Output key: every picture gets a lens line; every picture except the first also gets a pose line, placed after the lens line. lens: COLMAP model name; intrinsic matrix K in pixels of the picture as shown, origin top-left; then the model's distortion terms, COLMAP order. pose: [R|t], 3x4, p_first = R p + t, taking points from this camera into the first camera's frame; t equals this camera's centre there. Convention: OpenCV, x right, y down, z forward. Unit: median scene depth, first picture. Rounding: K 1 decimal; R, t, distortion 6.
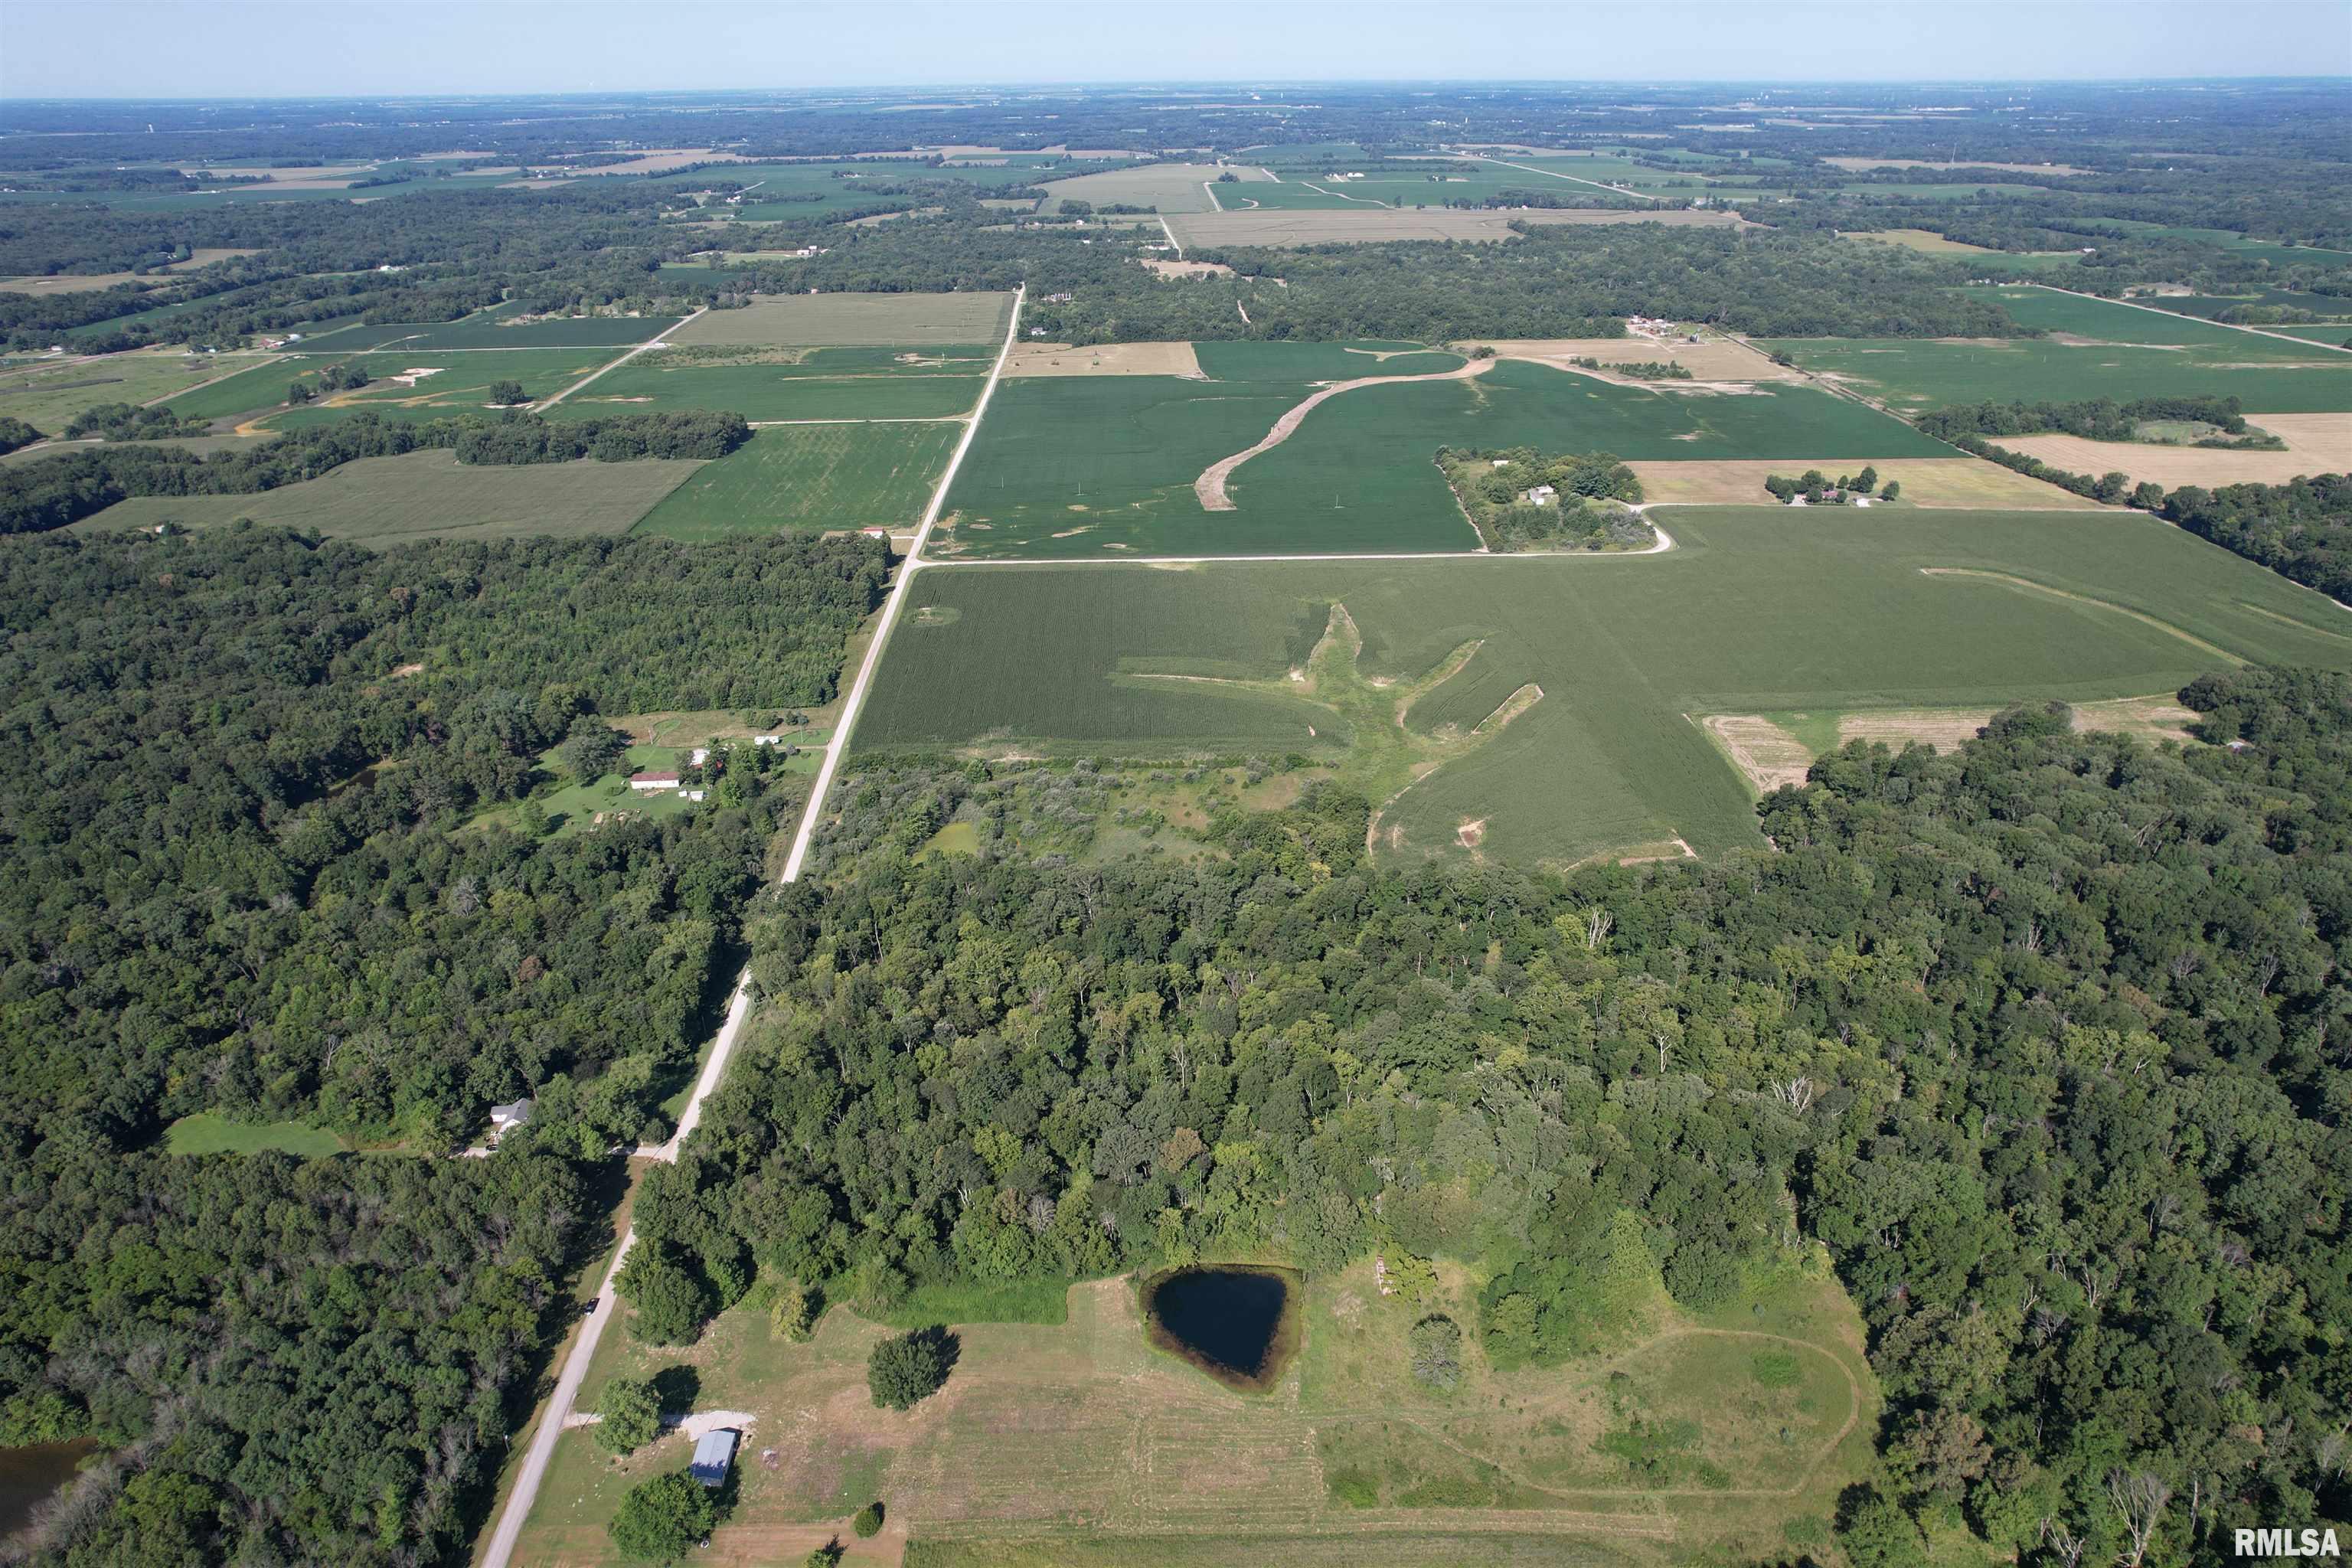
lens RADIAL K [[1511.5, 0, 1181.7], [0, 1511.5, 743.3], [0, 0, 1]] dist [-0.067495, 0.071364]
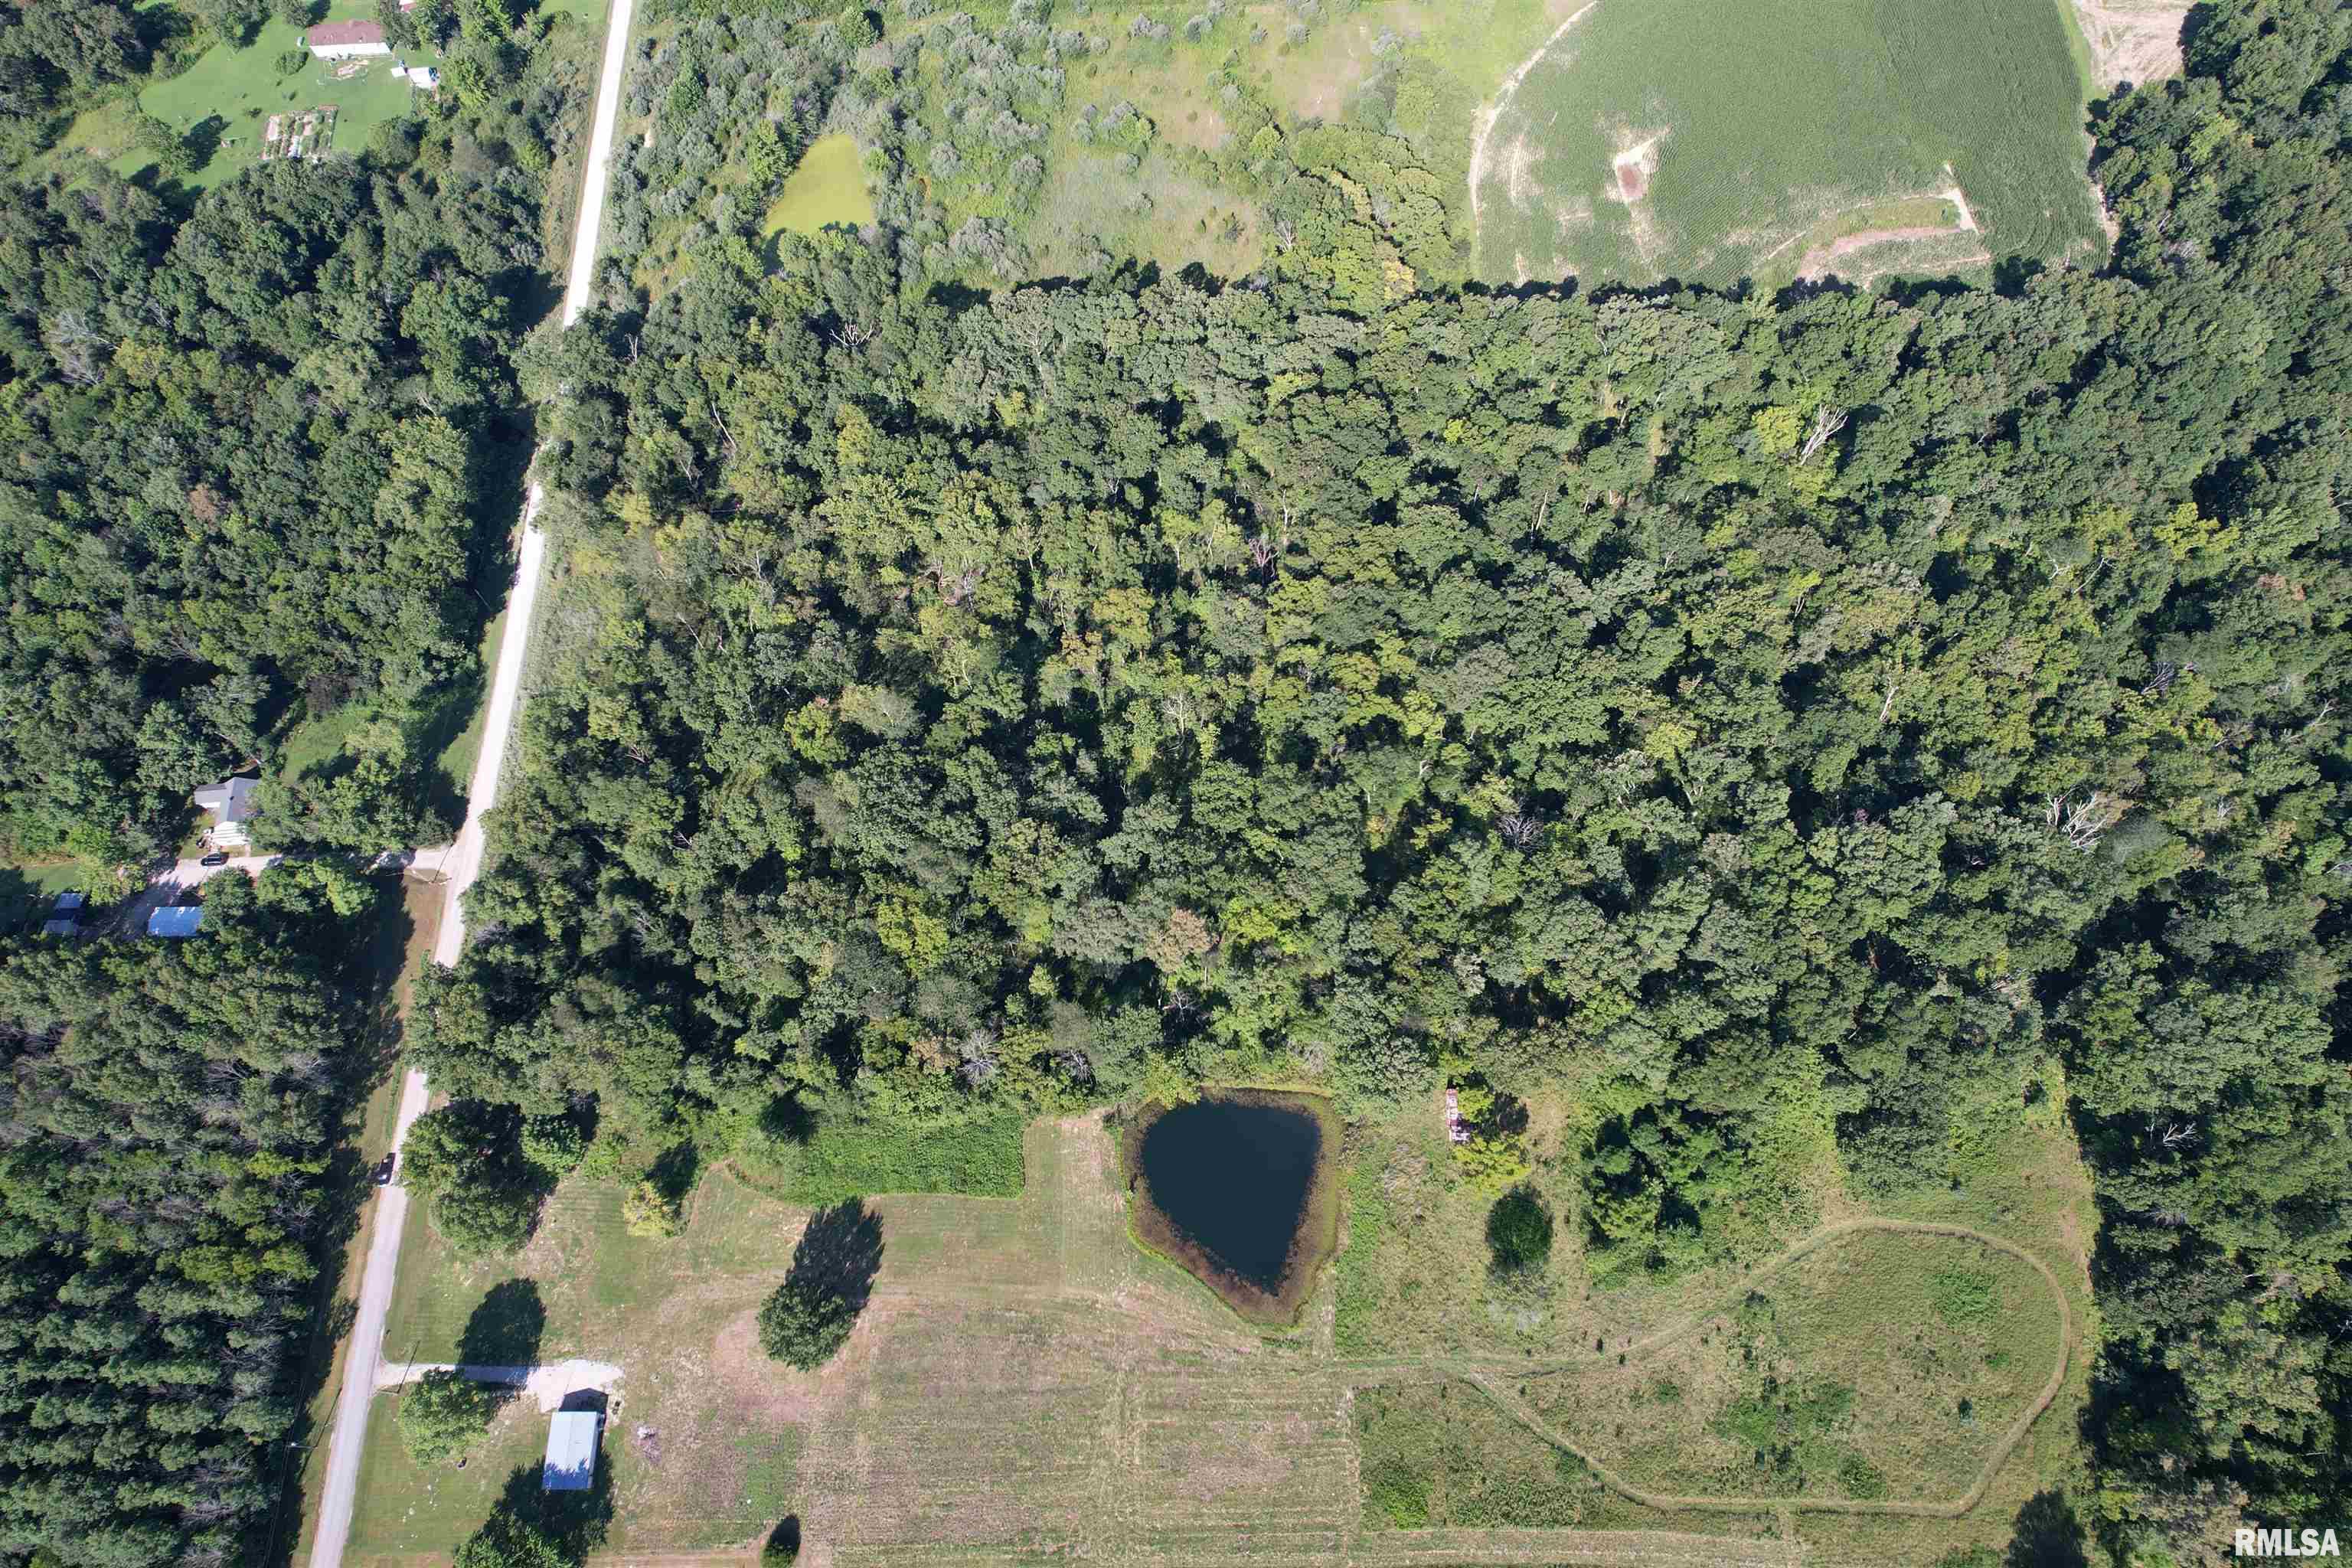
lens RADIAL K [[1539.9, 0, 1188.2], [0, 1539.9, 754.1], [0, 0, 1]] dist [-0.083654, 0.084014]
pose [[1.000000, 0.000447, -0.000874, 0.005263], [0.000219, 0.766212, 0.642587, -0.272549], [0.000957, -0.642587, 0.766212, 0.571573]]
